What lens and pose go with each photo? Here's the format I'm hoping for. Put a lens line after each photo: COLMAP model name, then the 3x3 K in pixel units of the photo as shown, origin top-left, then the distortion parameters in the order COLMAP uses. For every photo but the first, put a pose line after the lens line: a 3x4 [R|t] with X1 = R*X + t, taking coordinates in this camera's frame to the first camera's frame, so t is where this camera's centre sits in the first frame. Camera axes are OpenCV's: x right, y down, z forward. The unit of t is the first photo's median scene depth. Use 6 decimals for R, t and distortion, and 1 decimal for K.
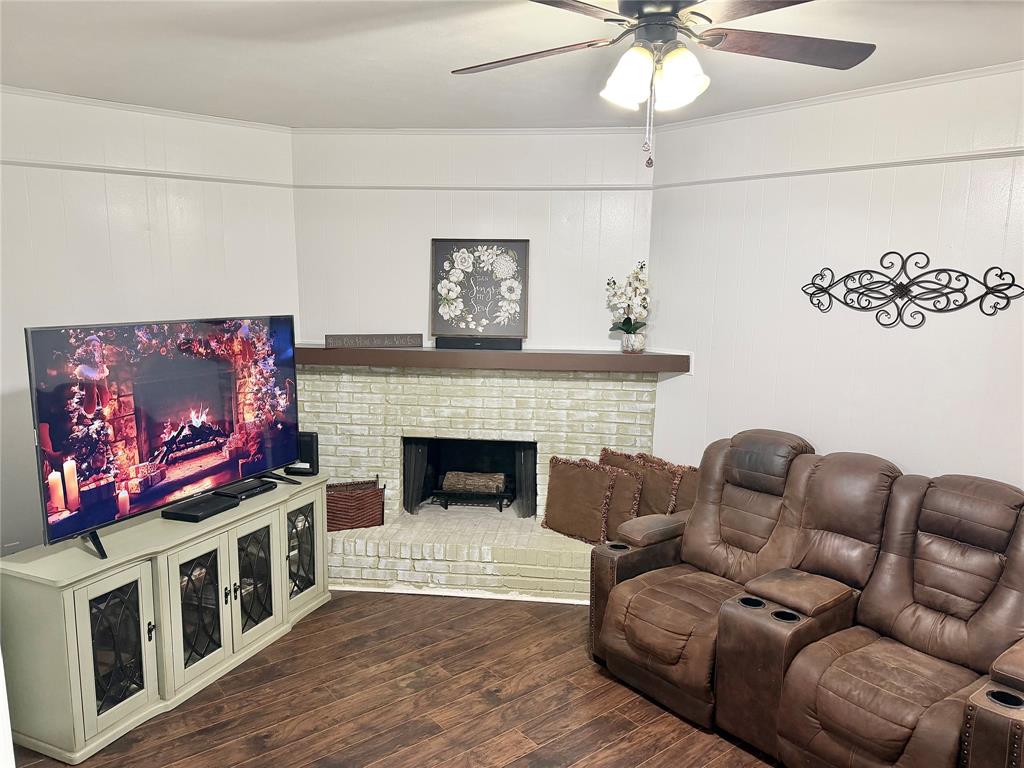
lens RADIAL K [[714.0, 0, 506.8], [0, 714.0, 388.1], [0, 0, 1]] dist [0.100784, -0.134558]
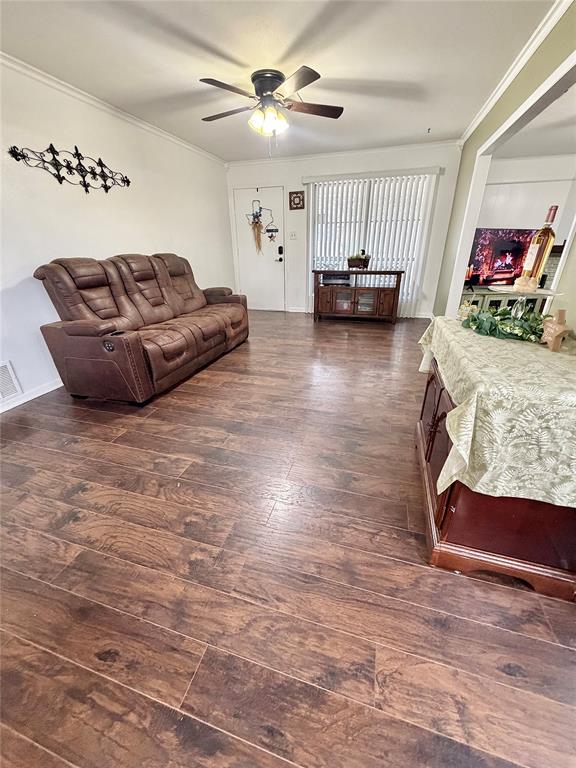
lens RADIAL K [[305.0, 0, 288.0], [0, 305.0, 384.0], [0, 0, 1]] dist [-0.001669, 0.000489]
pose [[0.564598, 0.326227, -0.758159, 0.245012], [-0.117880, 0.941028, 0.317129, 0.234821], [0.816905, -0.089678, 0.569758, -0.660613]]
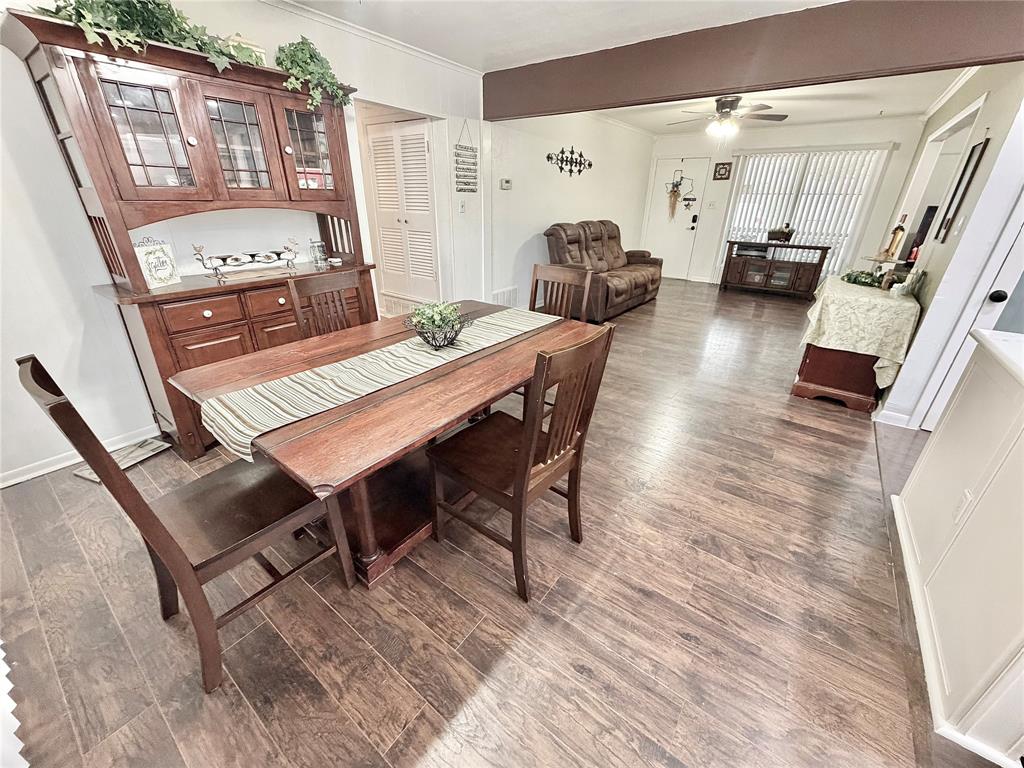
lens RADIAL K [[406.7, 0, 509.7], [0, 406.7, 383.6], [0, 0, 1]] dist [-0.001669, 0.000489]
pose [[0.245608, 0.394536, -0.885448, 0.744786], [-0.173043, 0.916600, 0.360418, 0.276447], [0.953799, 0.064699, 0.293396, -1.179357]]
